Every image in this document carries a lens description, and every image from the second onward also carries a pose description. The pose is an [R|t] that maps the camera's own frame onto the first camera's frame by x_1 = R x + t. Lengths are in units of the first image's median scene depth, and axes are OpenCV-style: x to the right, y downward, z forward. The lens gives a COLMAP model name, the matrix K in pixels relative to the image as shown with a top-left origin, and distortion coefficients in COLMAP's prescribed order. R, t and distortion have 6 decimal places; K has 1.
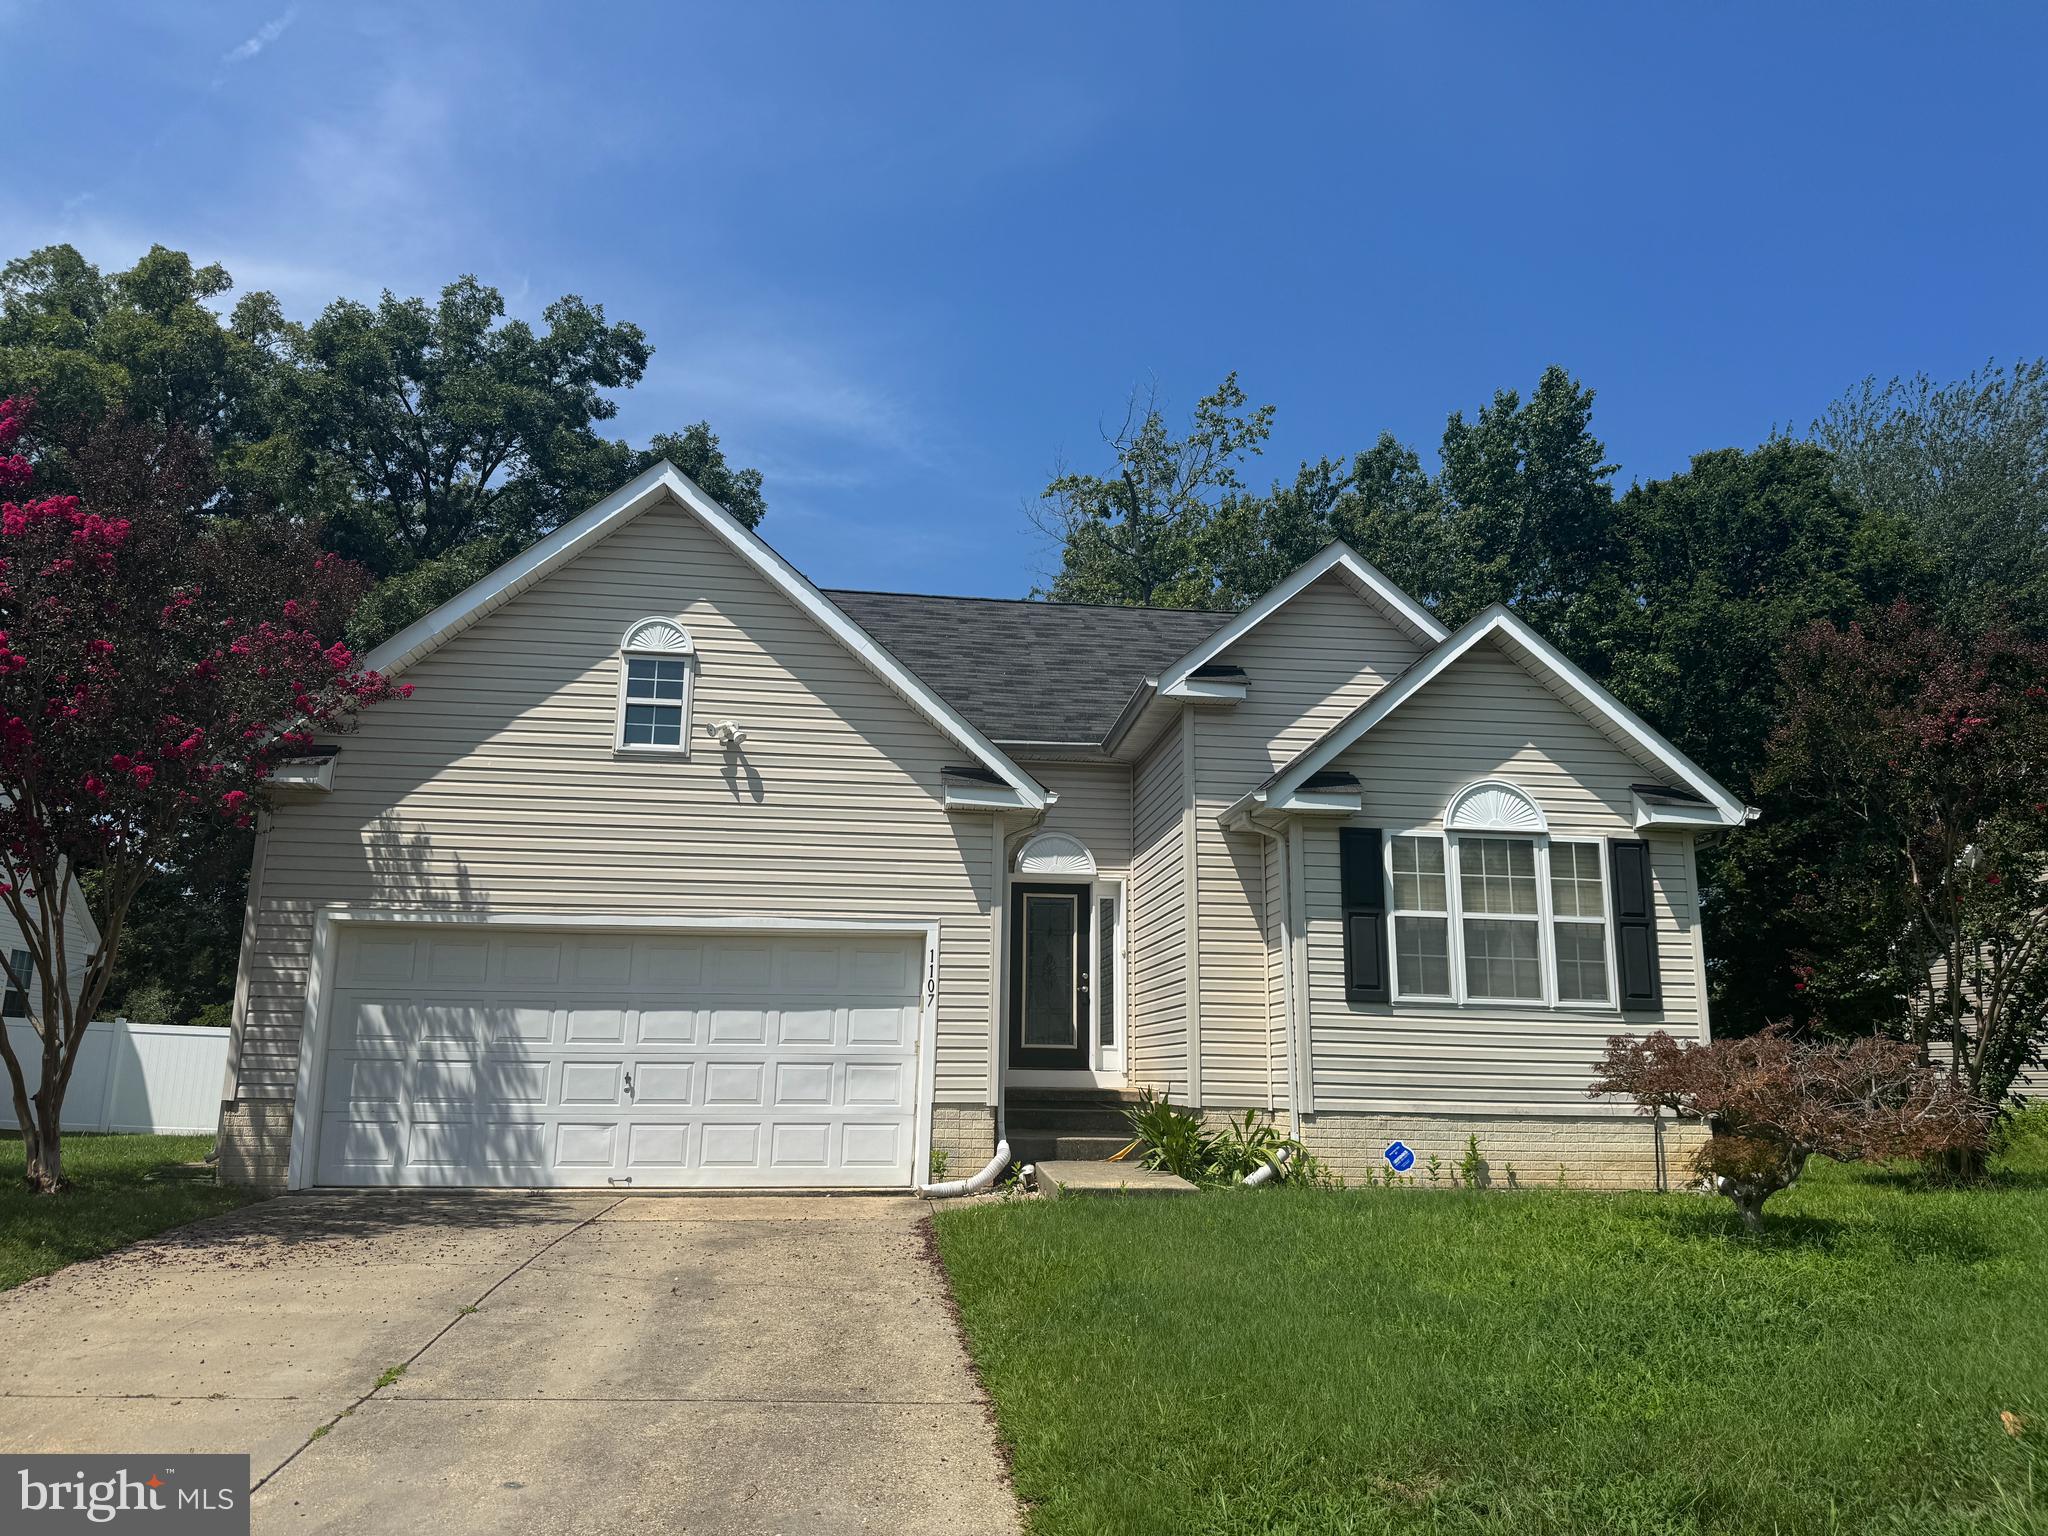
lens RADIAL K [[1442.4, 0, 1023.9], [0, 1442.4, 831.6], [0, 0, 1]] dist [0.051561, -0.042408]
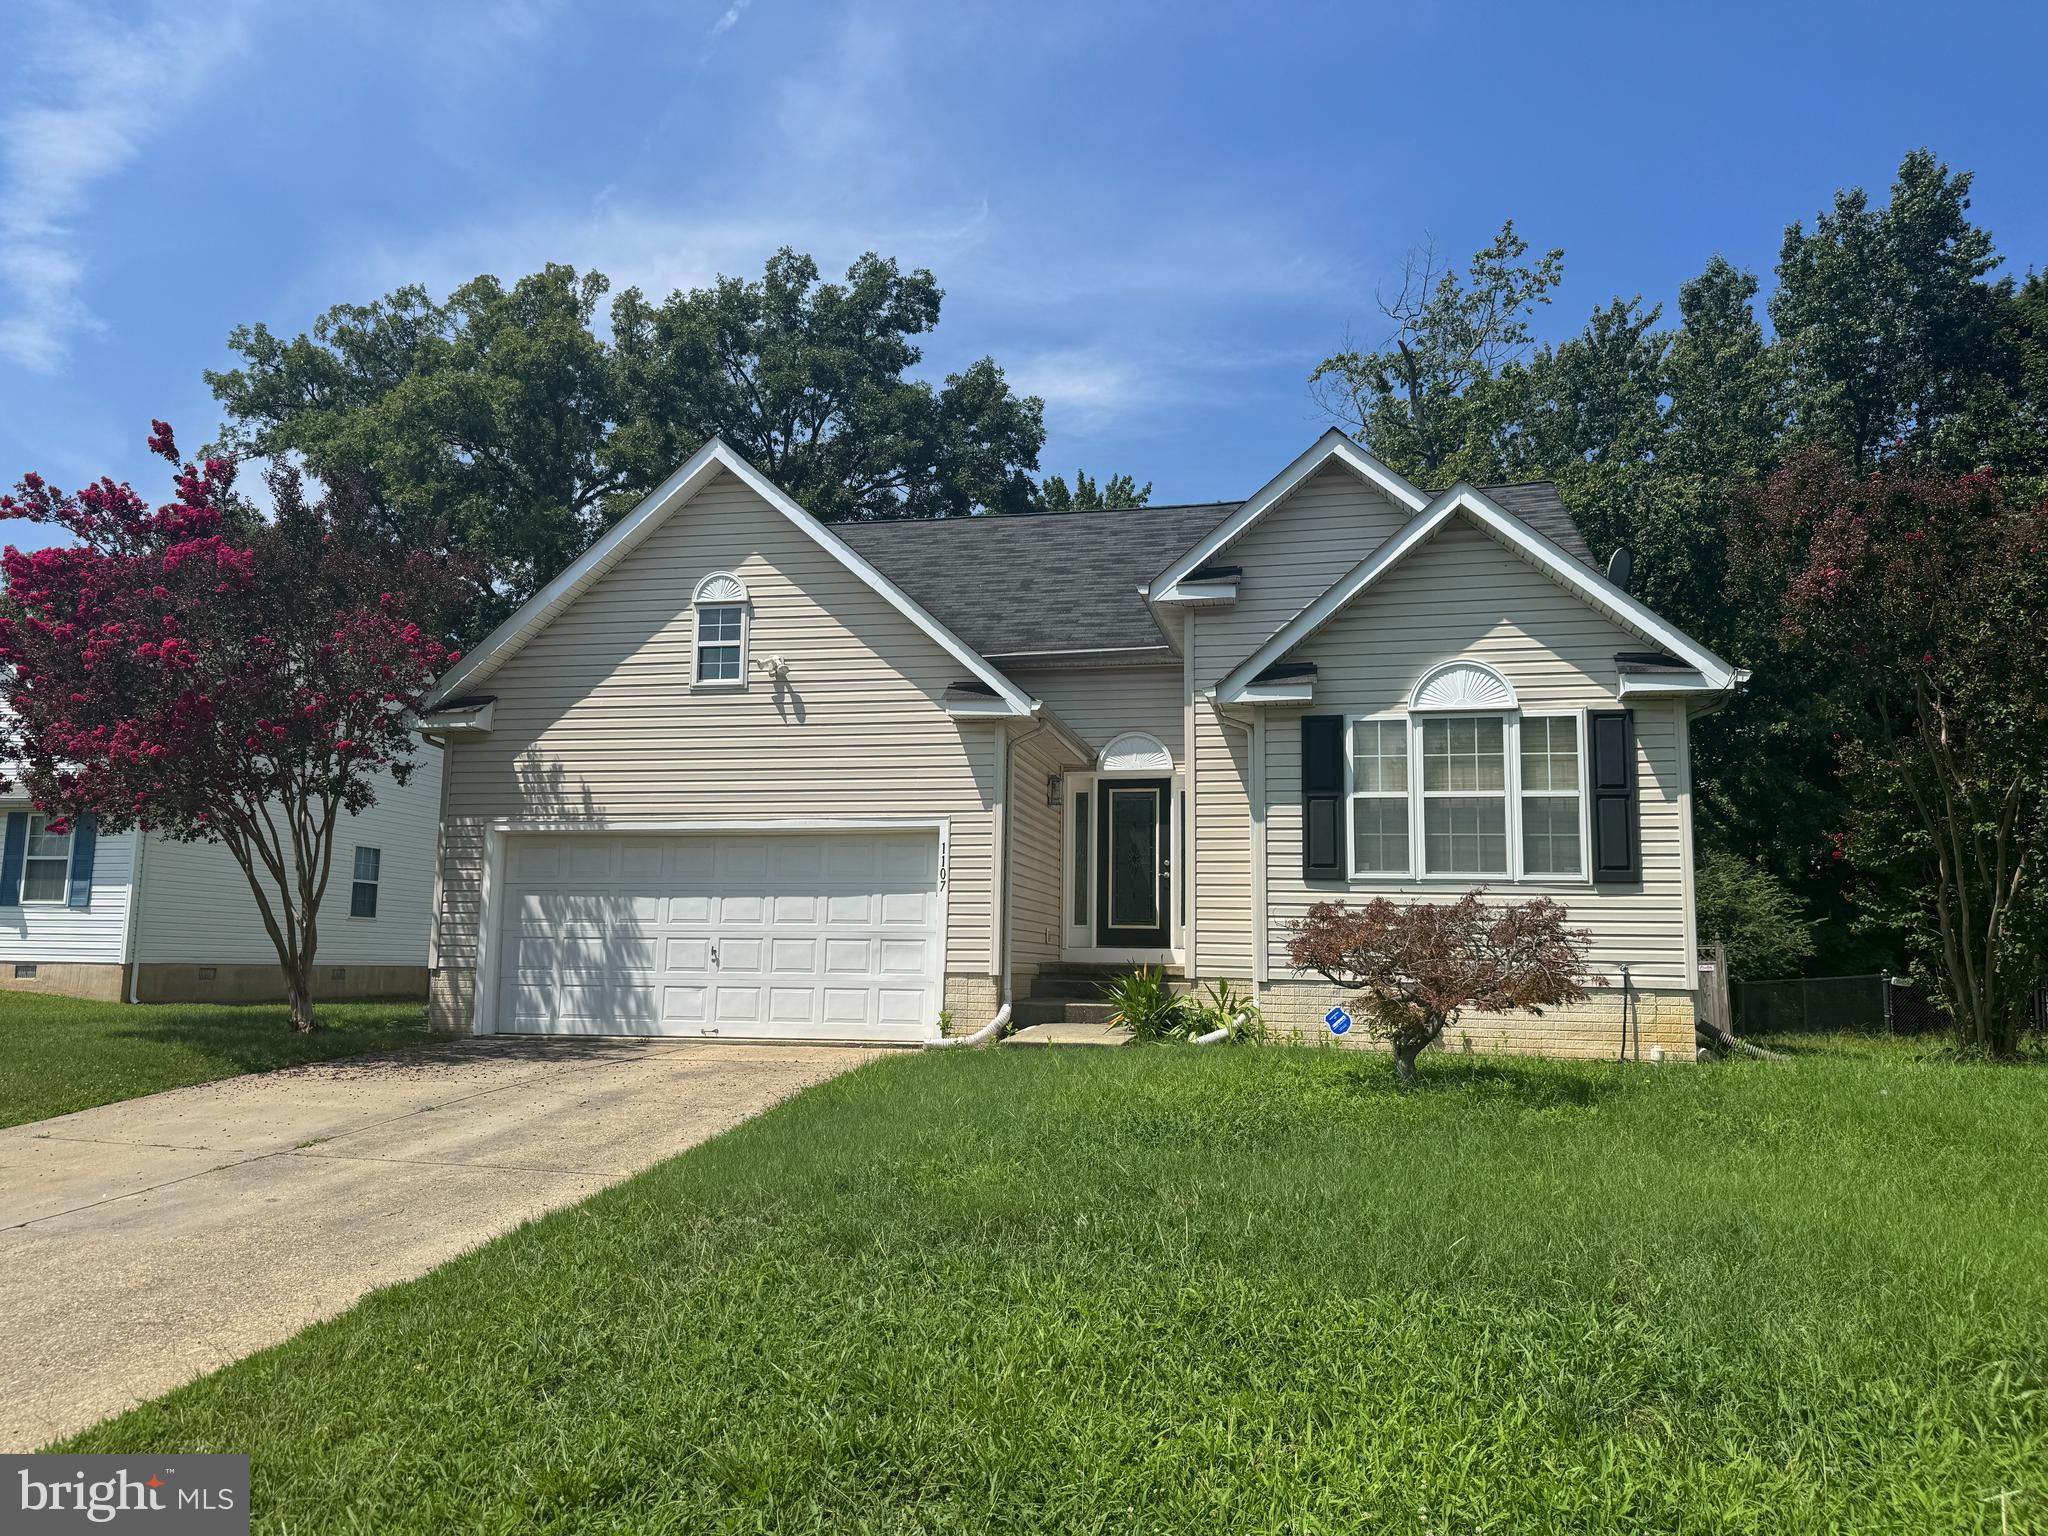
lens RADIAL K [[1420.7, 0, 1024.3], [0, 1420.7, 846.3], [0, 0, 1]] dist [0.136817, -0.174177]
pose [[0.946478, -0.026788, -0.321656, 0.361171], [0.052643, 0.996018, 0.071951, 0.006010], [0.318448, -0.085033, 0.944119, -0.059957]]
